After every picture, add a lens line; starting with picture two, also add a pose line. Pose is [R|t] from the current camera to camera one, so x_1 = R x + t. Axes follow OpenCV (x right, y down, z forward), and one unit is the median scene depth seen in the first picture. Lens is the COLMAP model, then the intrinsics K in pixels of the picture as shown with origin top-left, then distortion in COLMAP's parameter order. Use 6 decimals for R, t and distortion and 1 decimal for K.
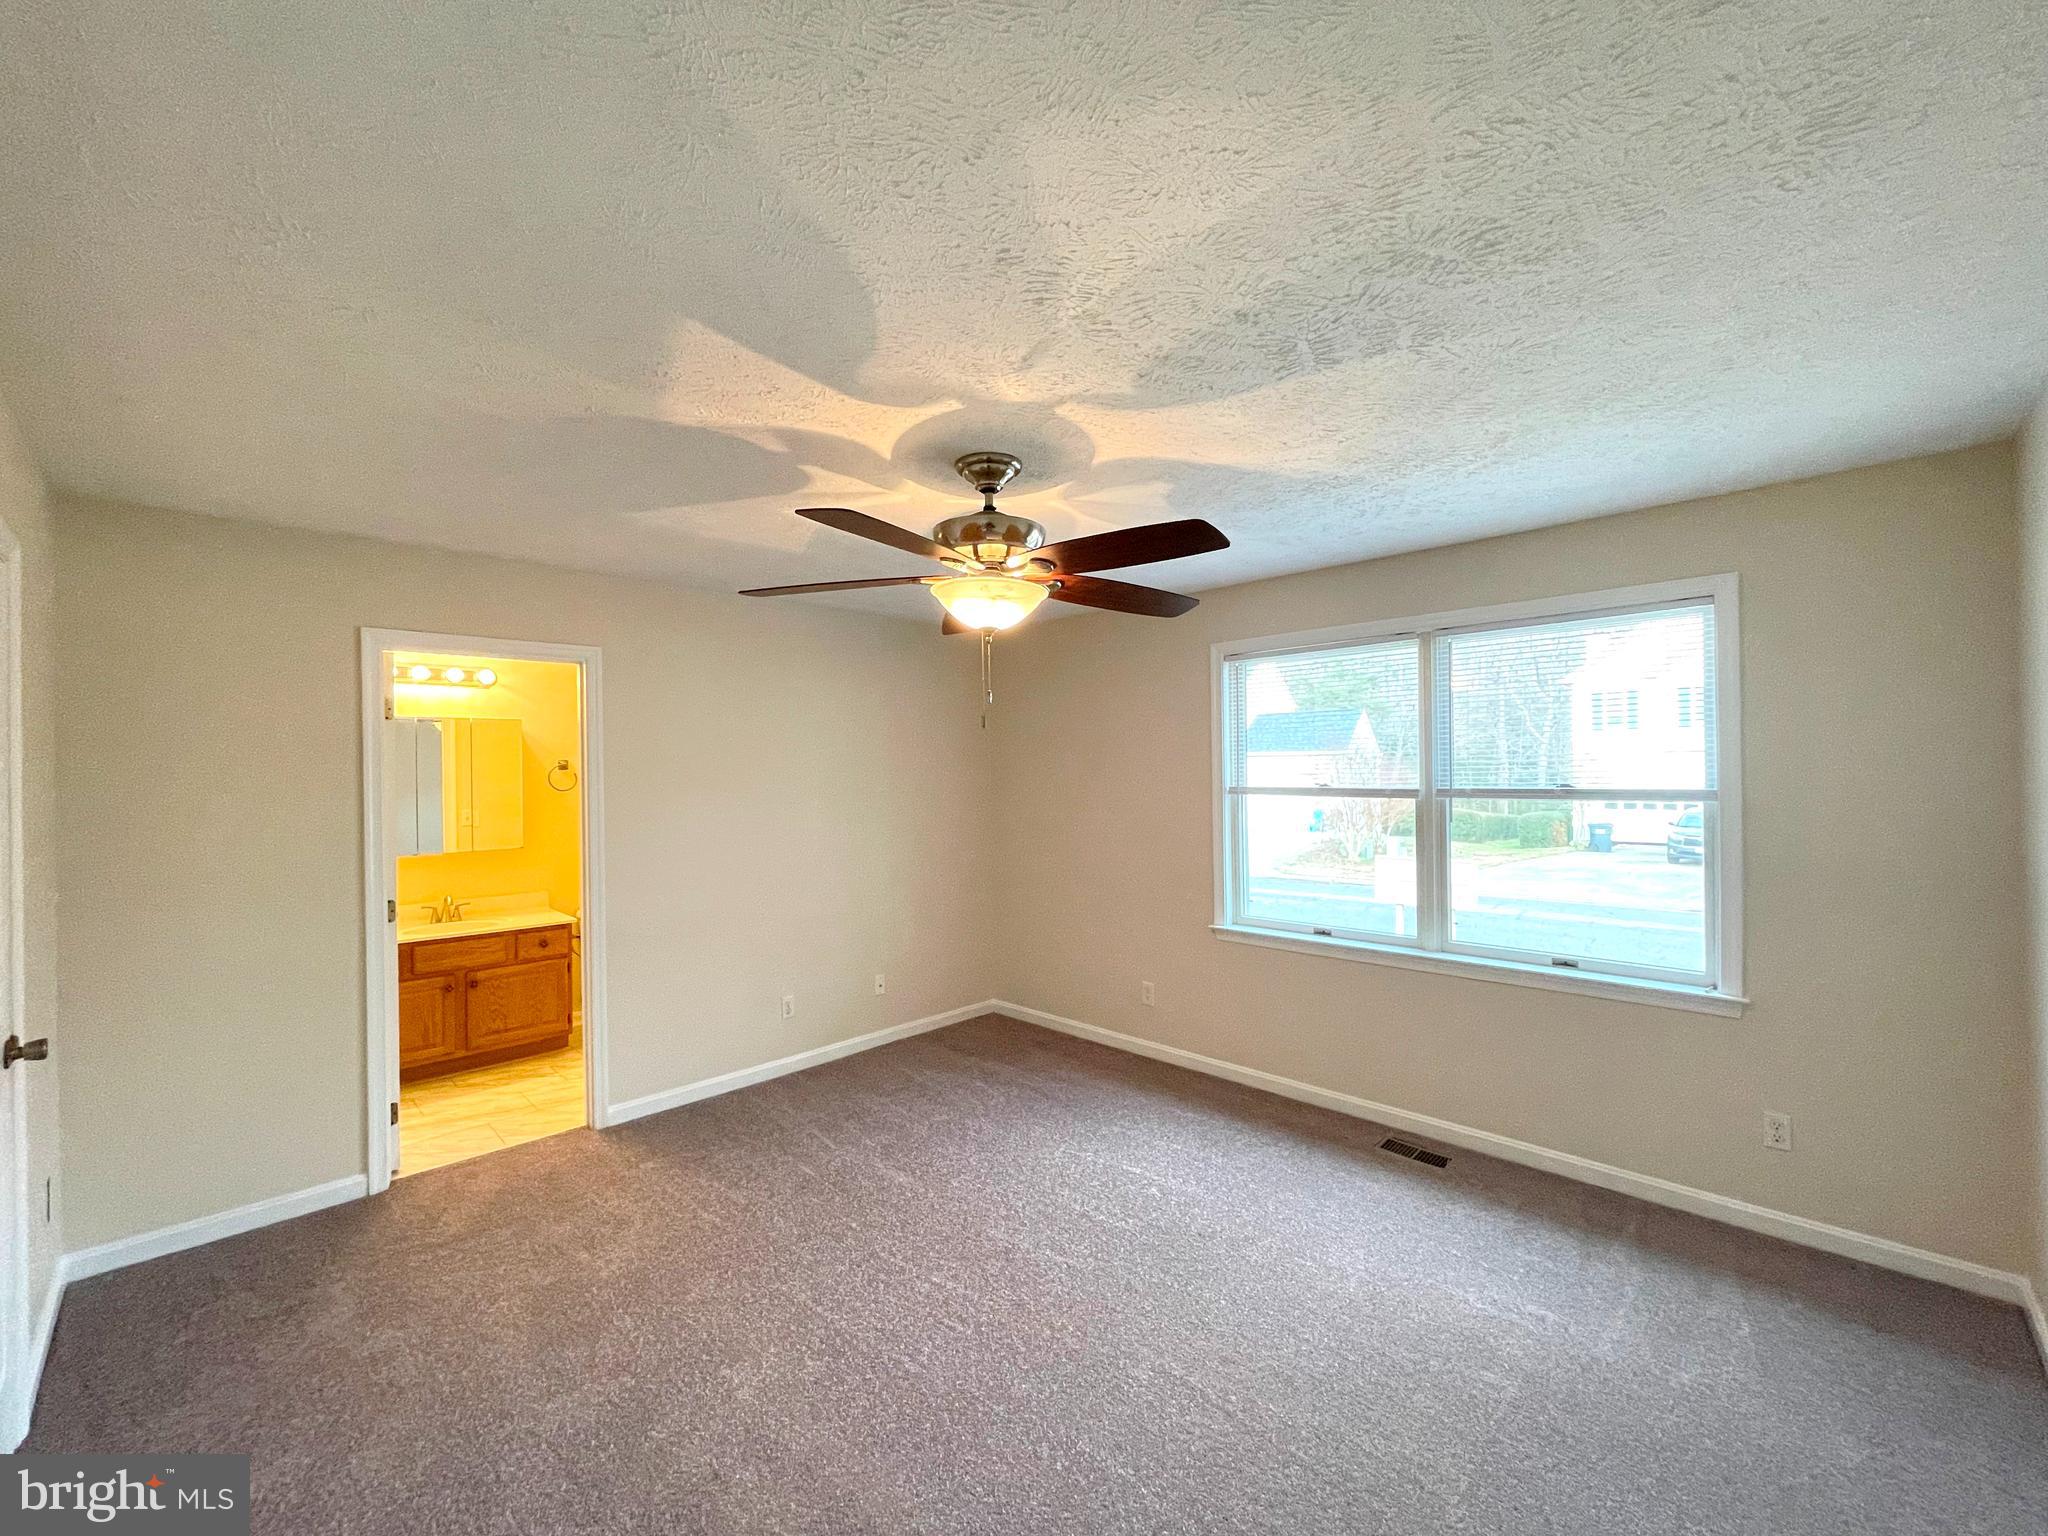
lens RADIAL K [[827.3, 0, 1023.0], [0, 827.3, 769.0], [0, 0, 1]] dist [-0.000934, 0.000023]
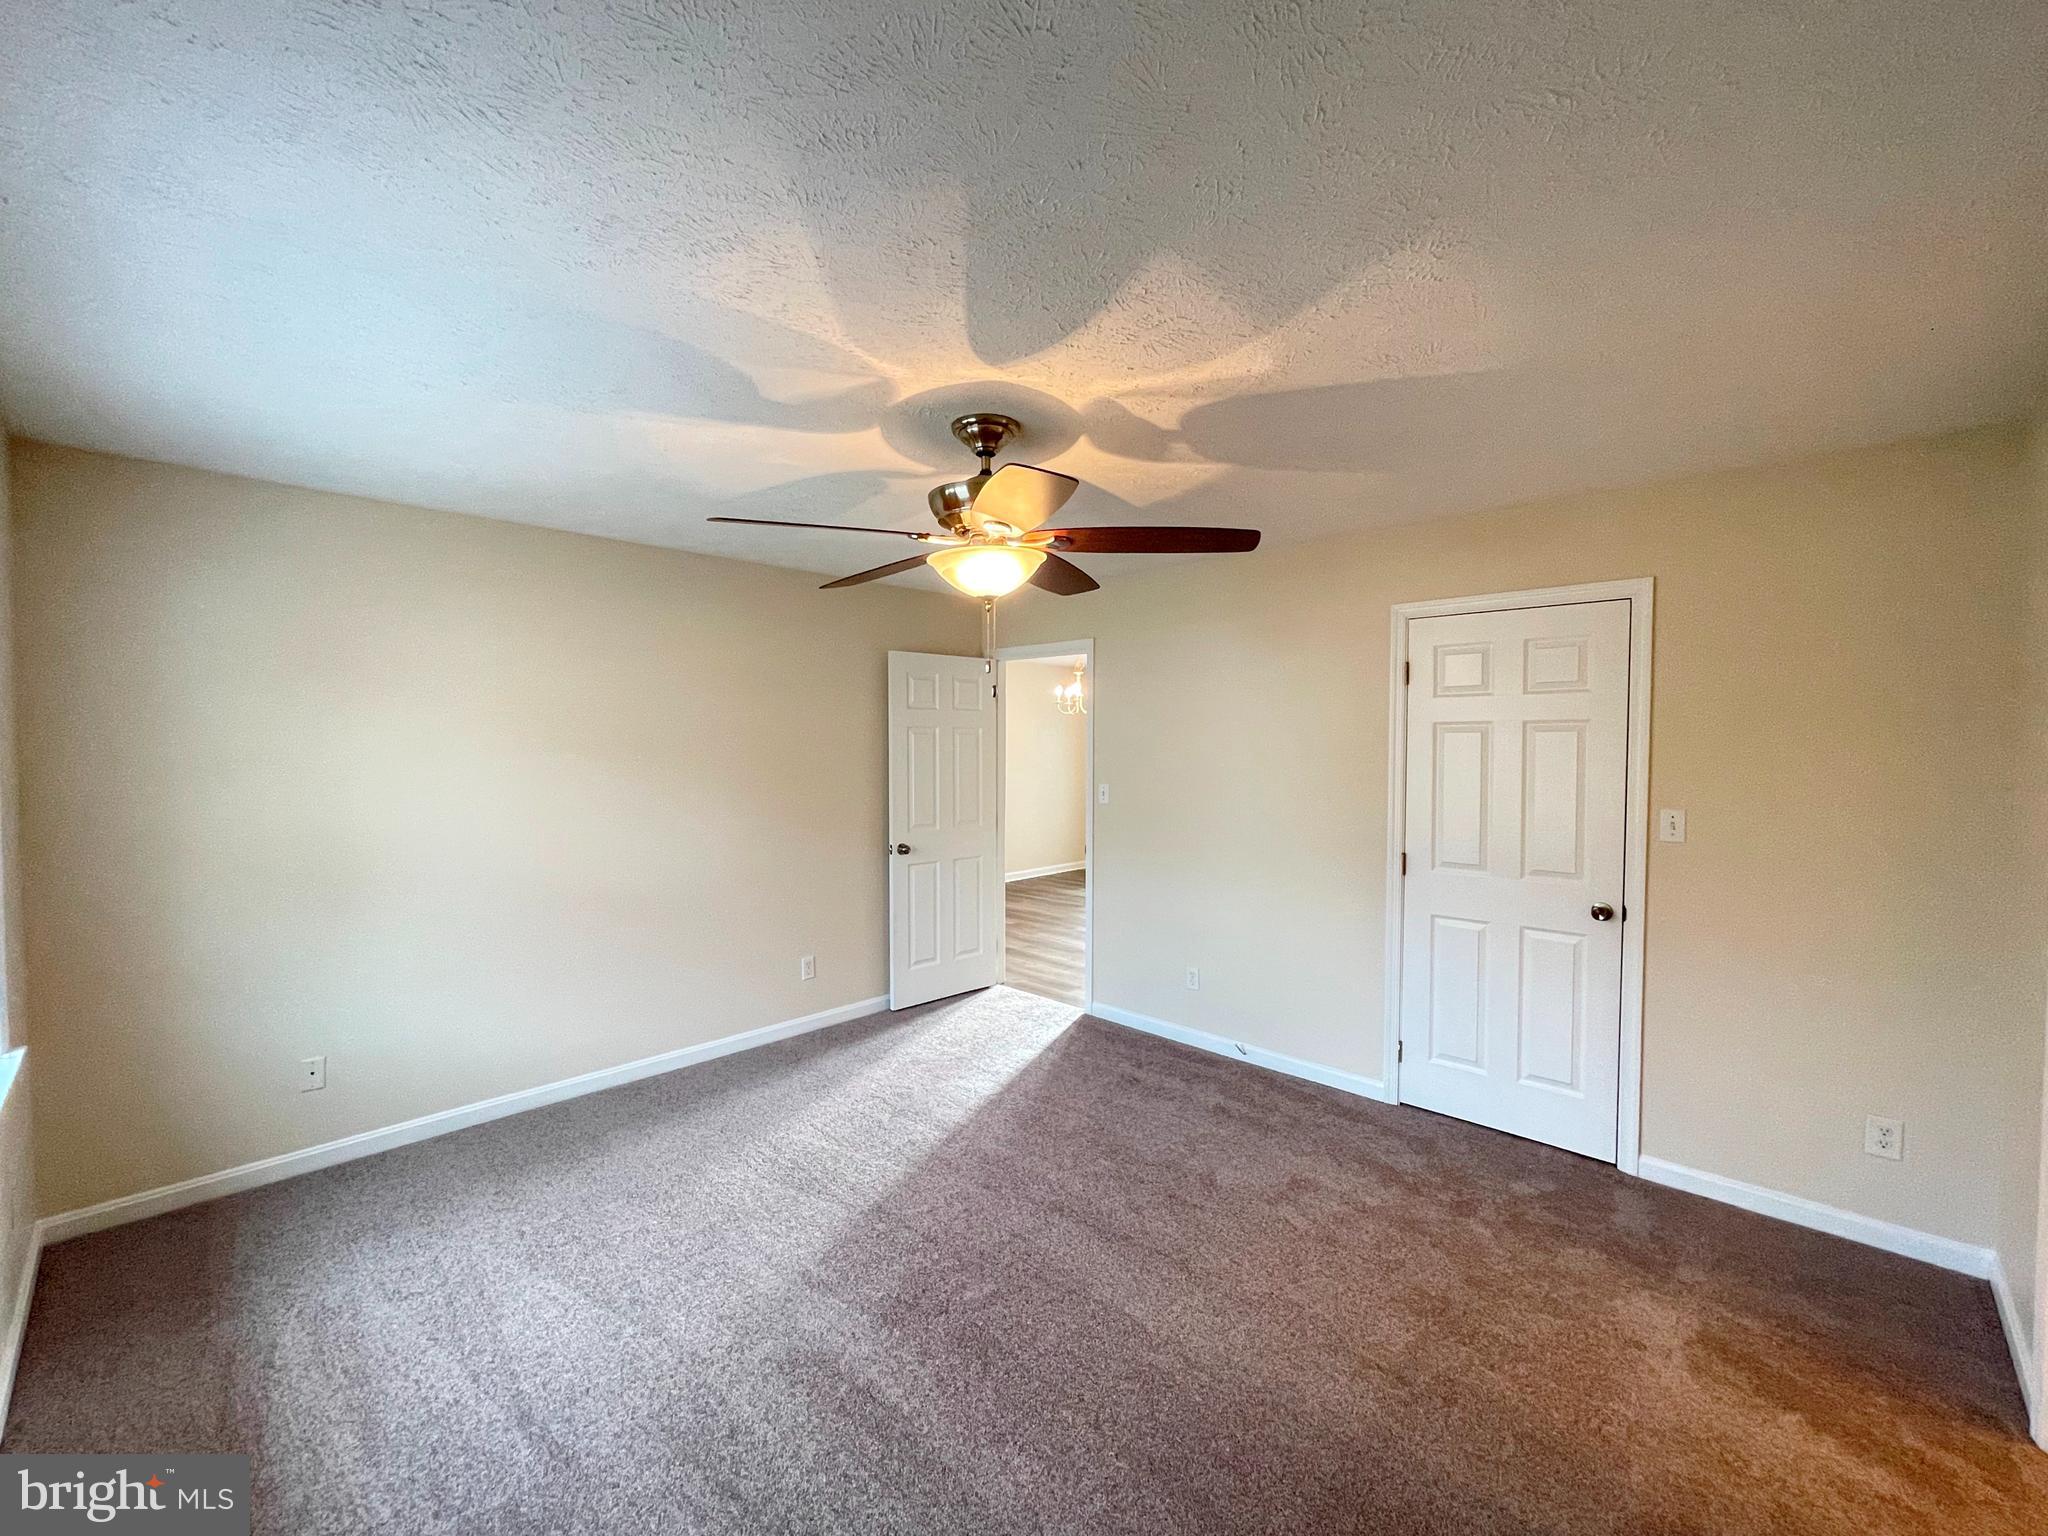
lens RADIAL K [[848.4, 0, 1025.9], [0, 848.4, 771.9], [0, 0, 1]] dist [-0.003472, 0.000158]
pose [[-0.999817, 0.001787, -0.019038, -0.069436], [0.001041, 0.999234, 0.039117, 0.002759], [0.019093, 0.039090, -0.999053, 2.026533]]
